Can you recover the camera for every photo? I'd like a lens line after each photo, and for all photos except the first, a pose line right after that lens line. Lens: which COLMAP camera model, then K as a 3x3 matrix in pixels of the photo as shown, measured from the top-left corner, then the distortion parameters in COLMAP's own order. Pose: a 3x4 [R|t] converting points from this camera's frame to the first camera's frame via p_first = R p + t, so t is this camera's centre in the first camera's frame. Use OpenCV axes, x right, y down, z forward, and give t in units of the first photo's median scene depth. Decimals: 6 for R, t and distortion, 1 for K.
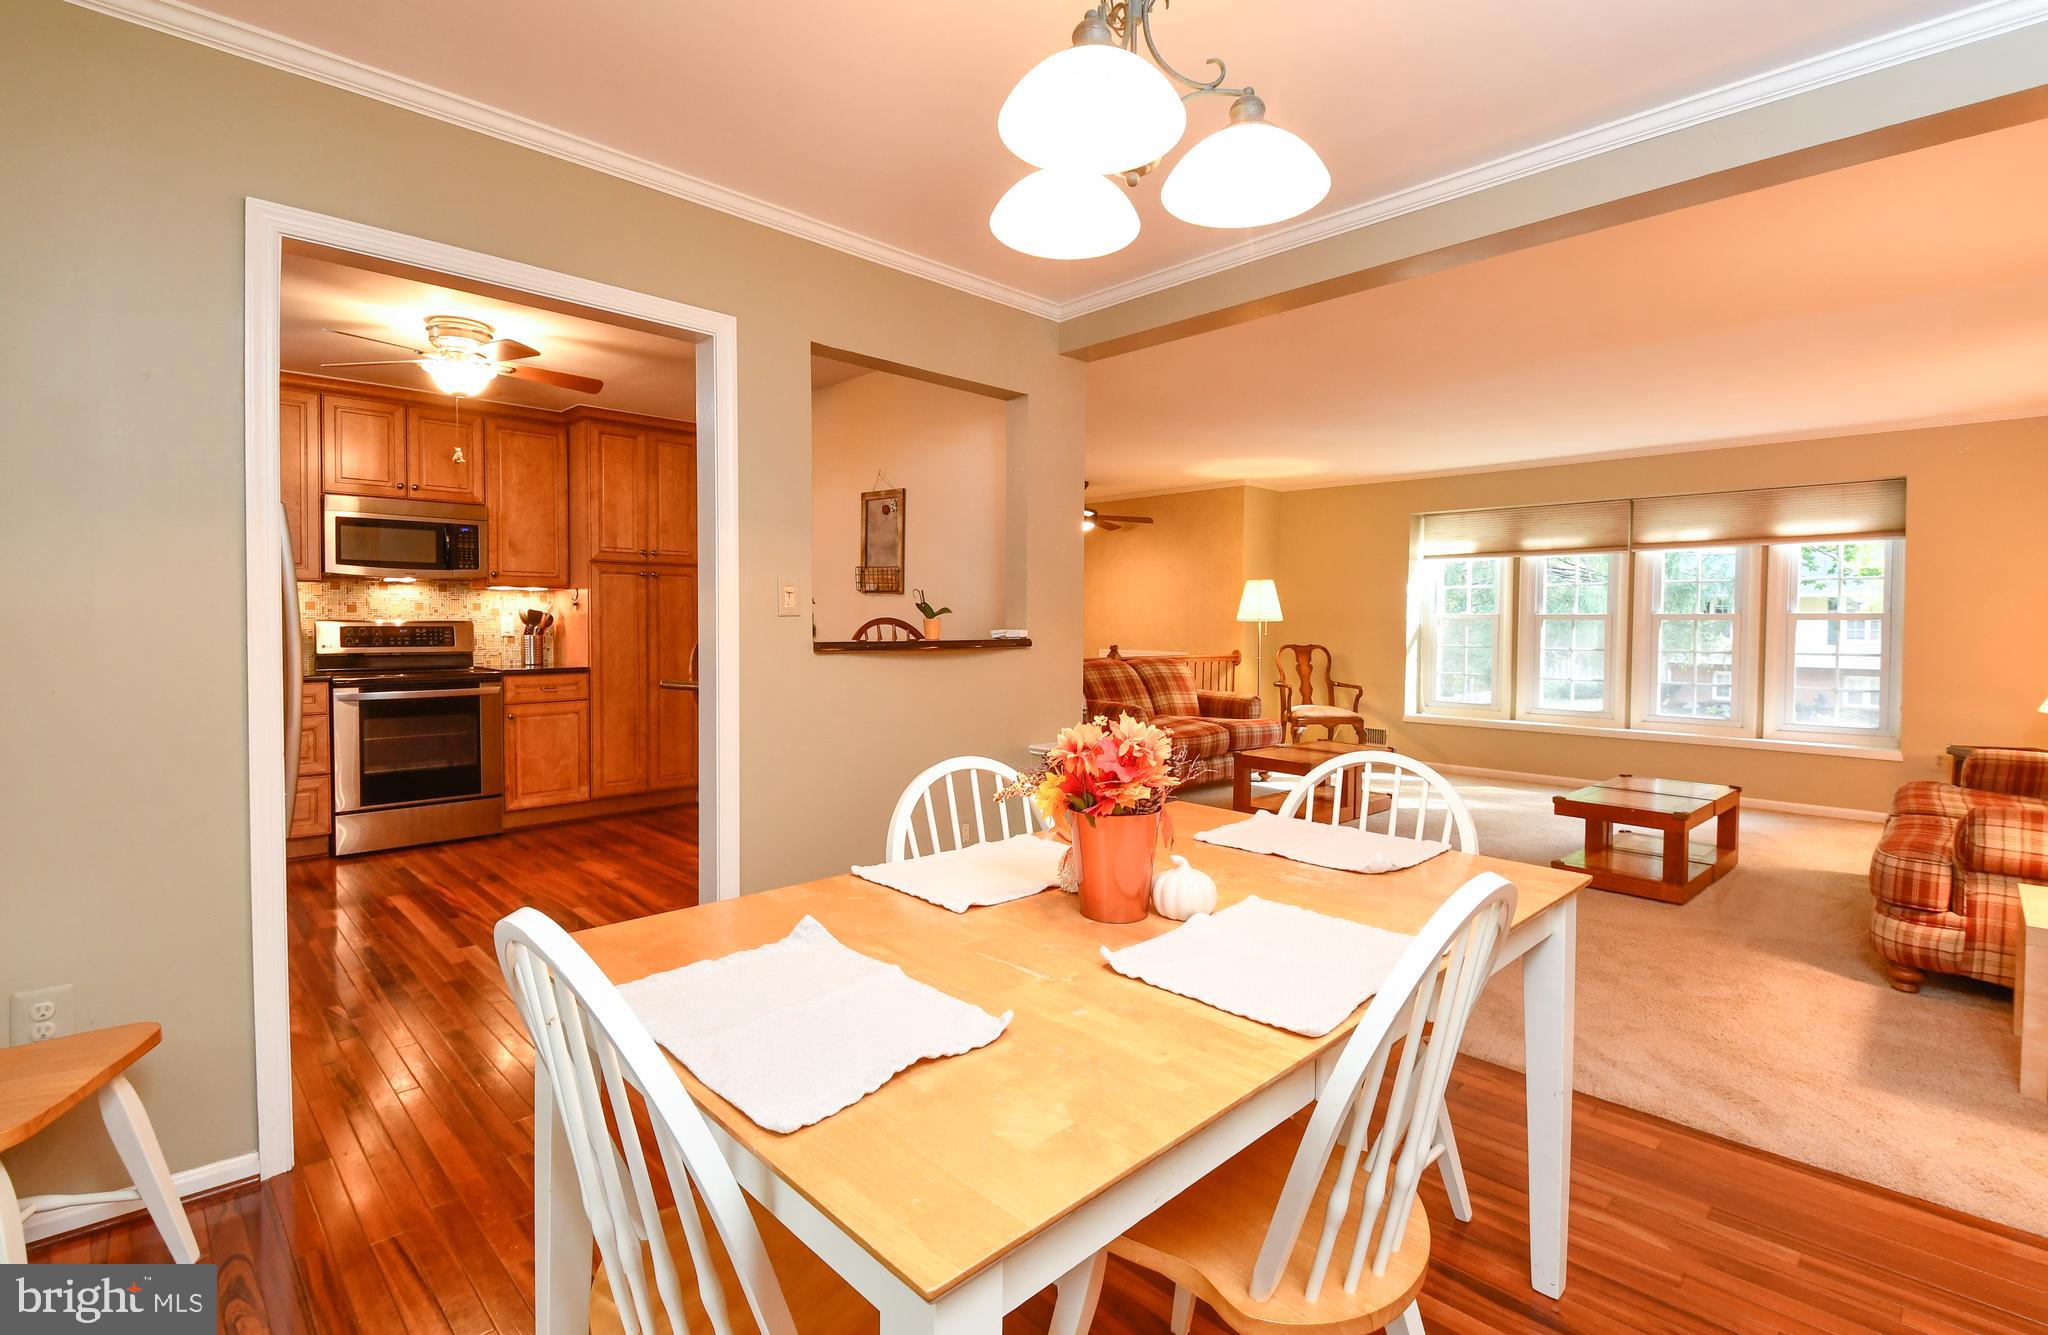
lens RADIAL K [[939.3, 0, 1029.0], [0, 939.3, 649.3], [0, 0, 1]] dist [-0.009873, -0.001847]
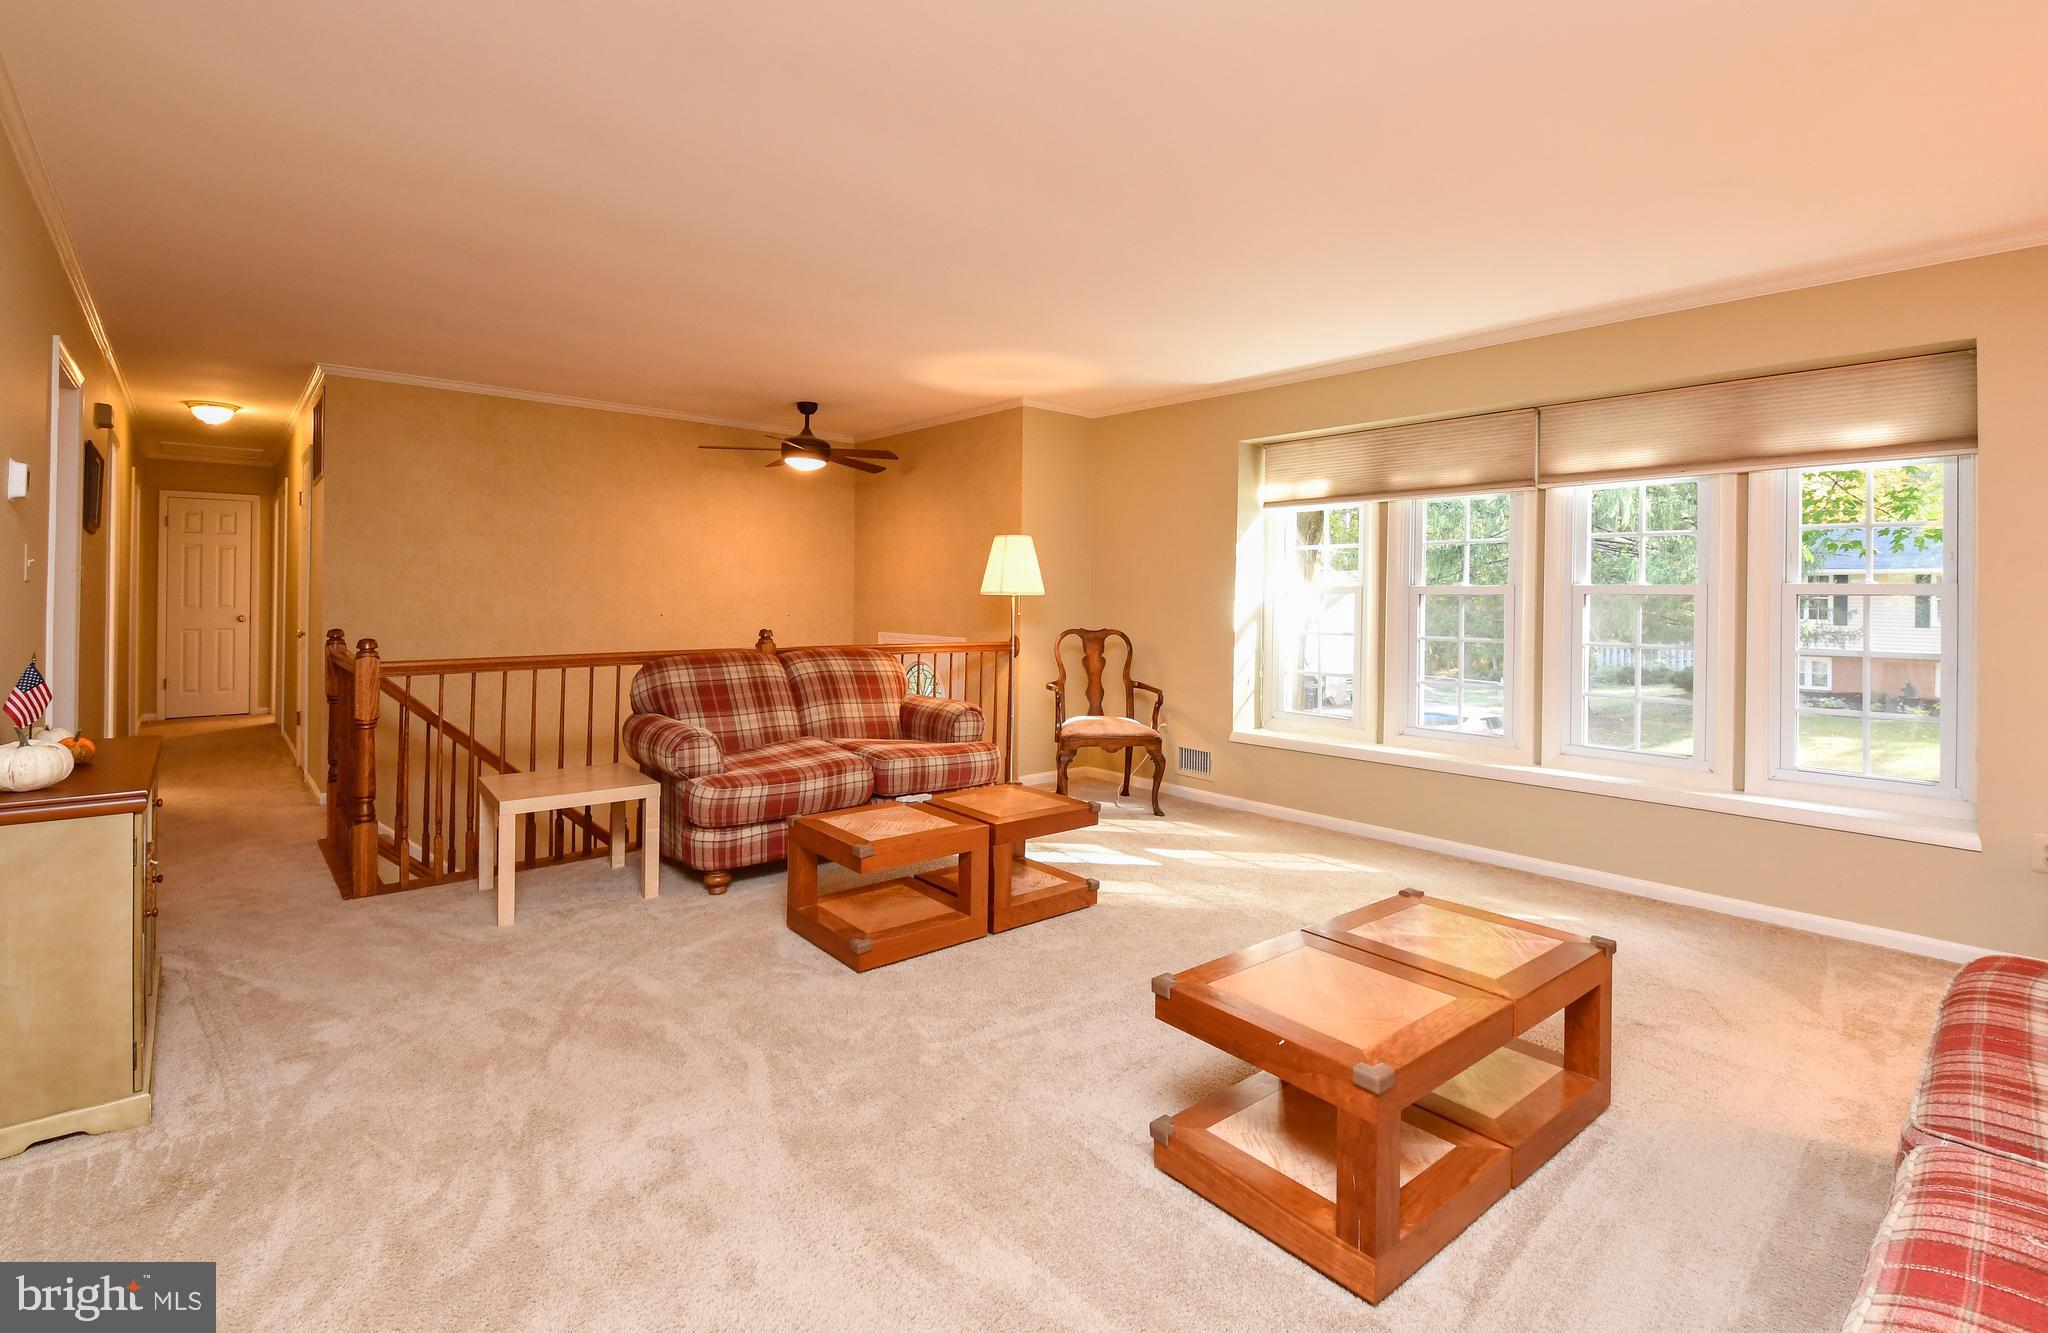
lens RADIAL K [[939.3, 0, 1049.6], [0, 939.3, 595.2], [0, 0, 1]] dist [-0.009873, -0.001847]
pose [[0.999059, 0.002521, -0.043301, 0.304200], [-0.004036, 0.999381, -0.034943, -0.005797], [0.043186, 0.035084, 0.998451, 0.311905]]
